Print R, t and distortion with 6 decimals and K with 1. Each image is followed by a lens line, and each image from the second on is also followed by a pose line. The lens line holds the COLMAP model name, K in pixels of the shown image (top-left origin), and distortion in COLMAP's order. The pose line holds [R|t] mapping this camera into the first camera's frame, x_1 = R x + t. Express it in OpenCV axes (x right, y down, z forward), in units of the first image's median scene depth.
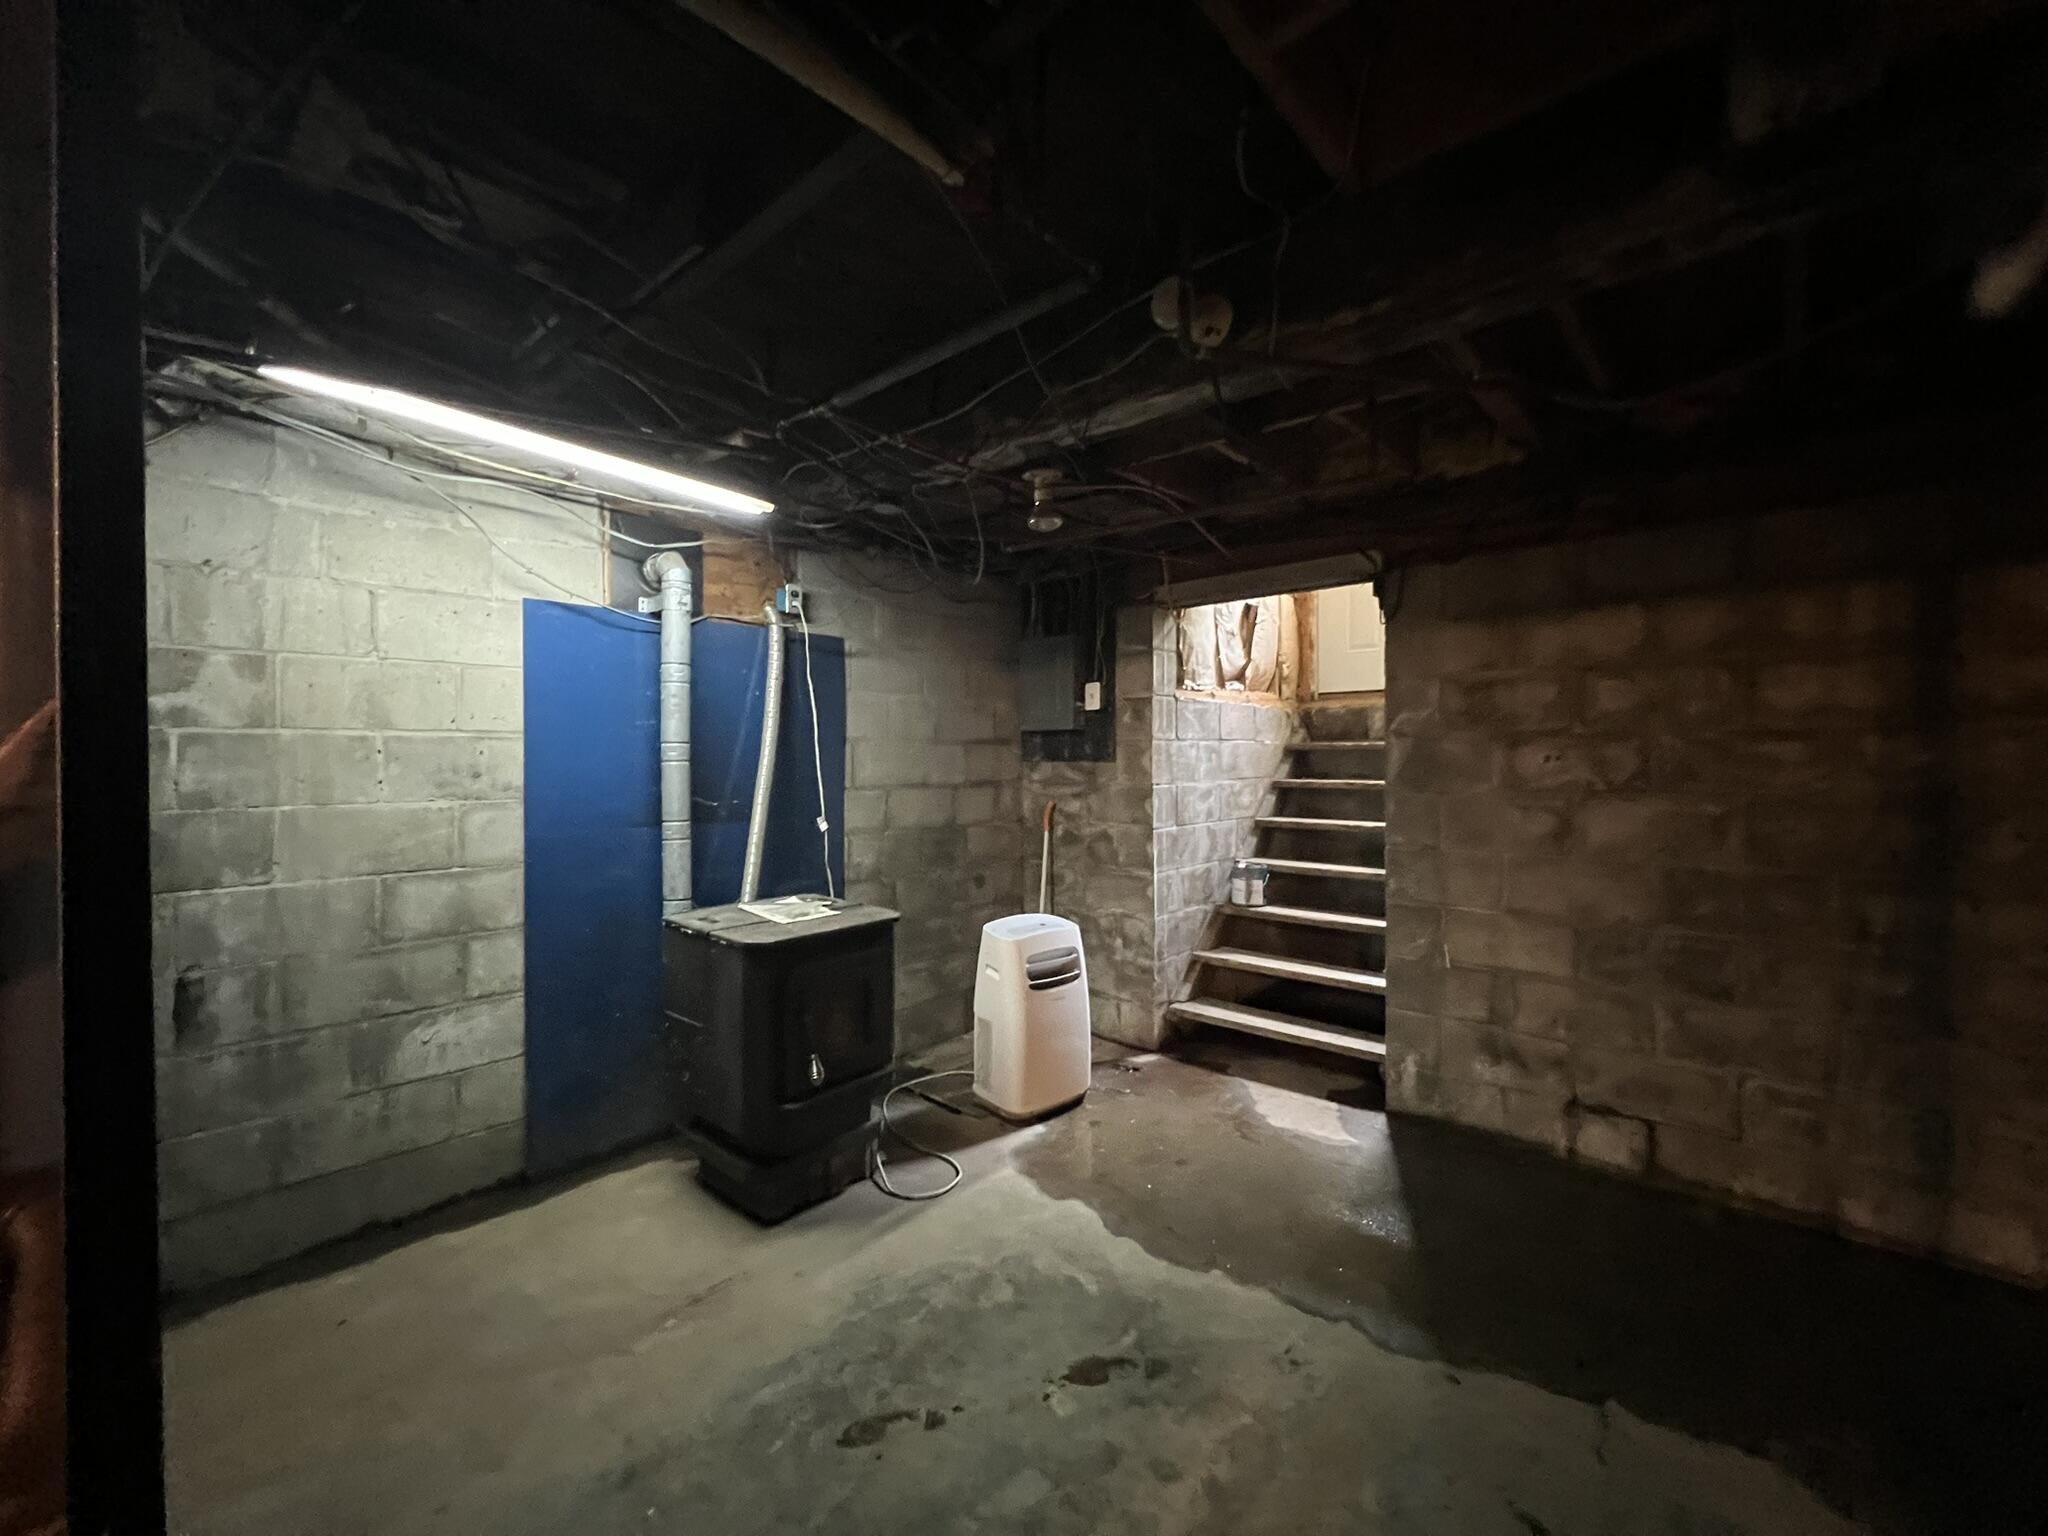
lens RADIAL K [[823.8, 0, 1015.9], [0, 823.8, 761.5], [0, 0, 1]] dist [-0.004954, 0.001304]
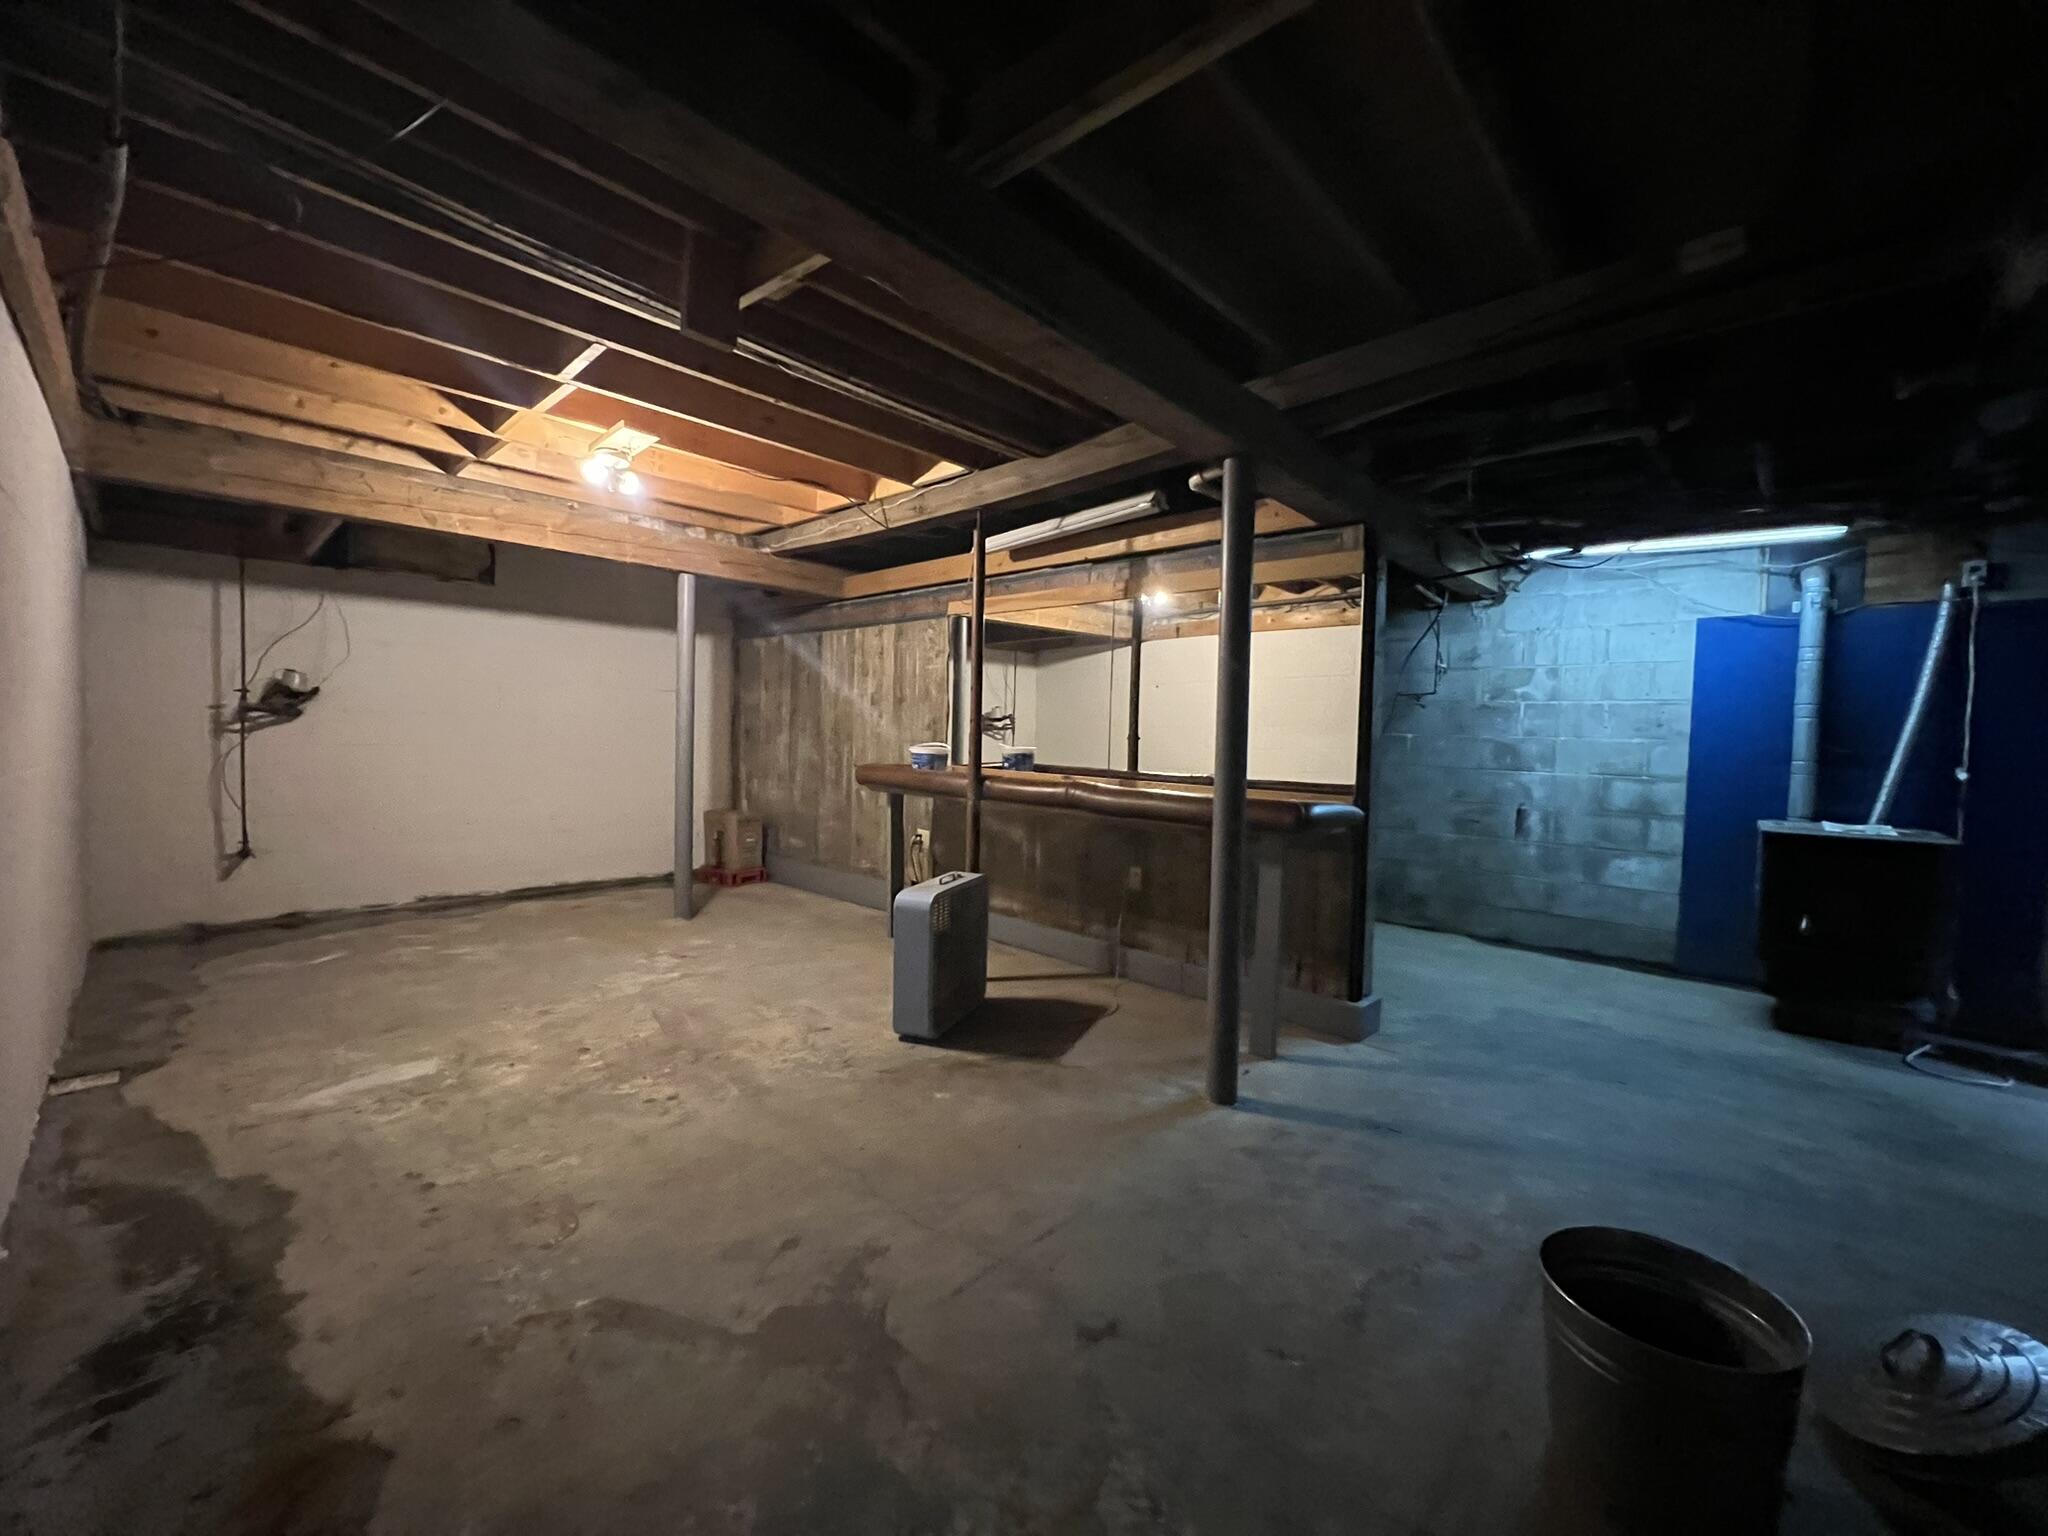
lens RADIAL K [[823.8, 0, 1016.5], [0, 823.8, 765.1], [0, 0, 1]] dist [-0.004954, 0.001304]
pose [[-0.008922, 0.040364, -0.999145, 1.175517], [-0.036335, 0.998512, 0.040662, 0.084847], [0.999300, 0.036666, -0.007442, -0.372927]]
